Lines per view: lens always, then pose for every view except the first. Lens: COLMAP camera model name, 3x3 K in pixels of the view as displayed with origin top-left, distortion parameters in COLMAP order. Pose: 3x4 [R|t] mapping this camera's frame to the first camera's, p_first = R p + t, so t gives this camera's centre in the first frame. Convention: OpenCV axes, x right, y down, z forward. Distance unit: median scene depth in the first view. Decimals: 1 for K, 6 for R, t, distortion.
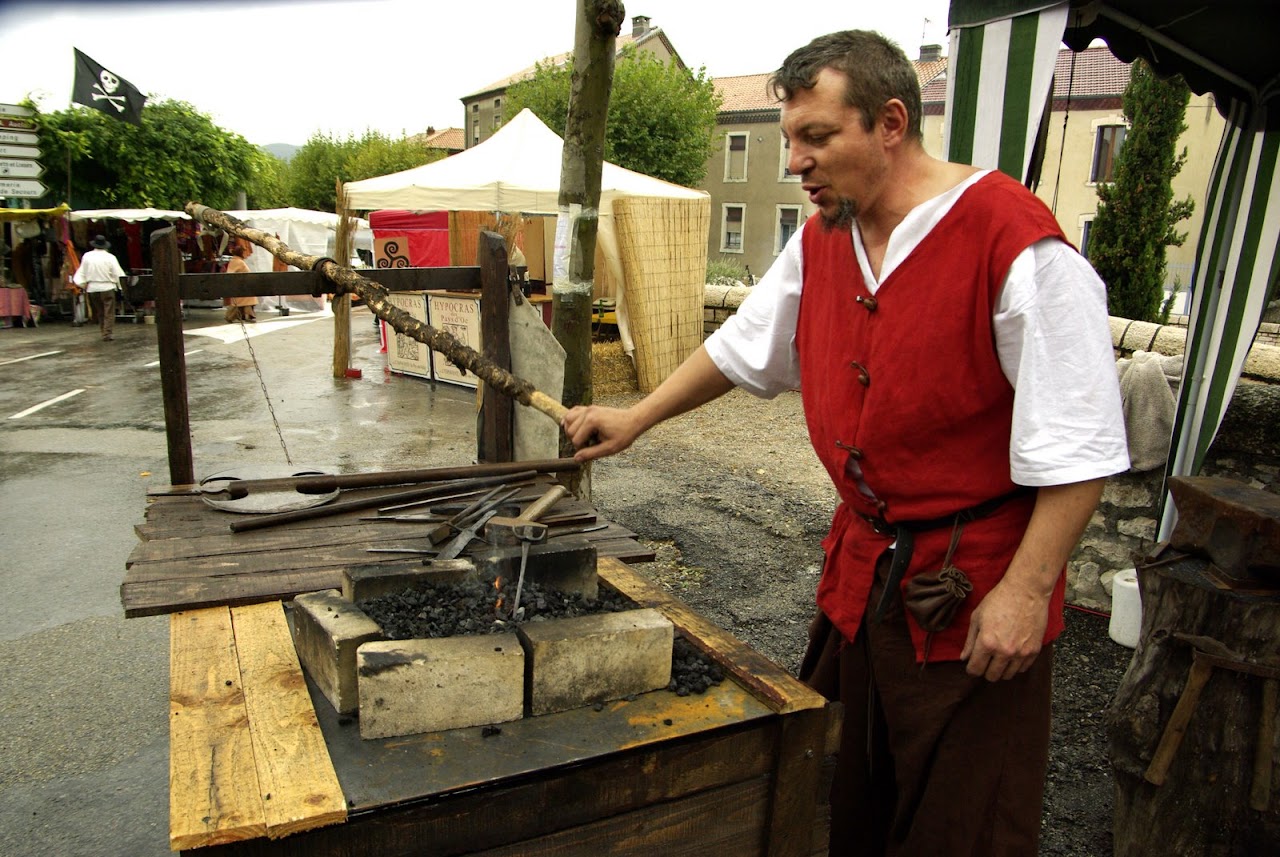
lens RADIAL K [[895.6, 0, 638.0], [0, 895.6, 446.0], [0, 0, 1]] dist [-0.117777, 0.087828]
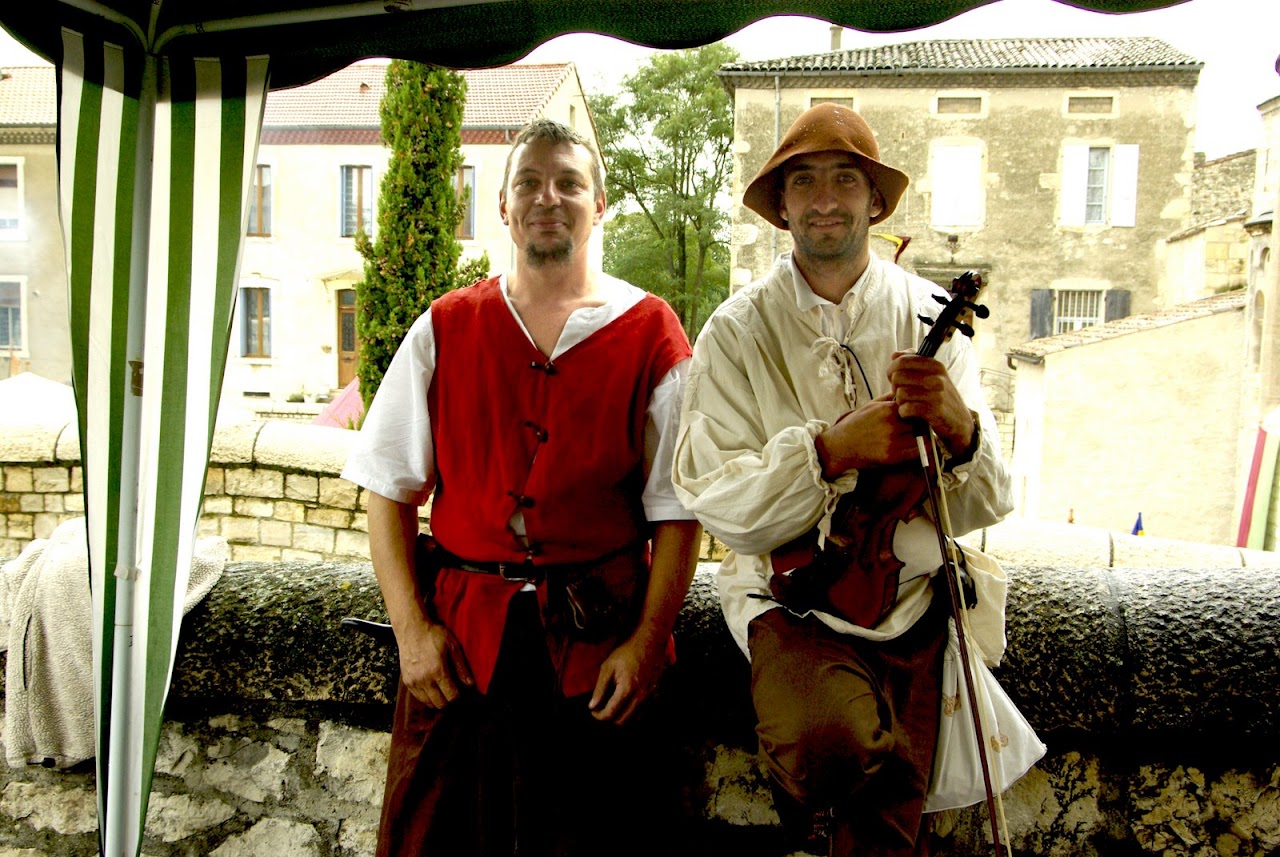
lens RADIAL K [[1293.9, 0, 640.0], [0, 1293.9, 428.5], [0, 0, 1]] dist [-0.080947, 0.212950]
pose [[0.840011, -0.057709, 0.539492, 0.168369], [0.137277, 0.984581, -0.108425, -0.012674], [-0.524917, 0.165138, 0.834980, 0.067192]]
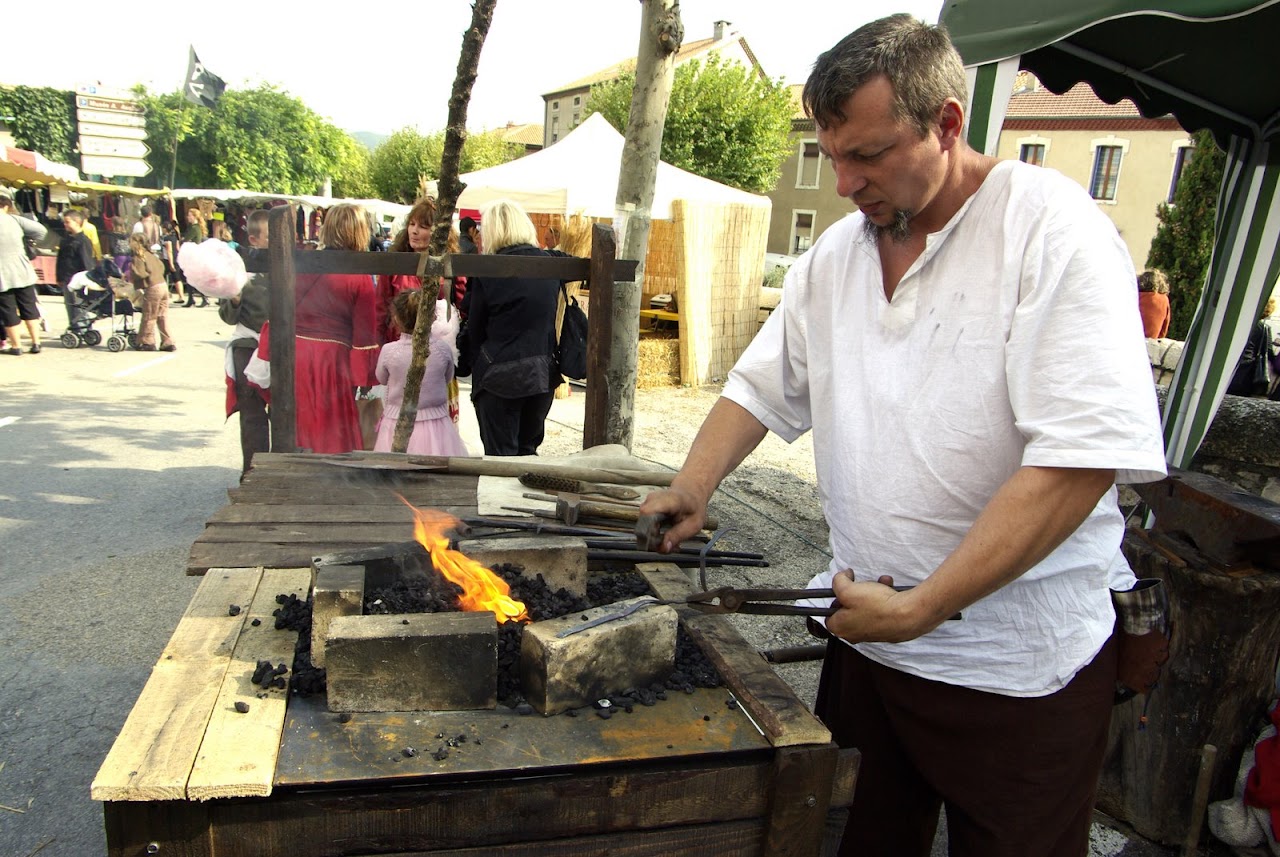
lens RADIAL K [[895.6, 0, 638.0], [0, 895.6, 446.0], [0, 0, 1]] dist [-0.117777, 0.087828]
pose [[0.995847, 0.060310, -0.068206, 0.013675], [-0.060343, 0.998176, 0.001573, 0.011551], [0.068176, 0.002549, 0.997670, -0.043693]]
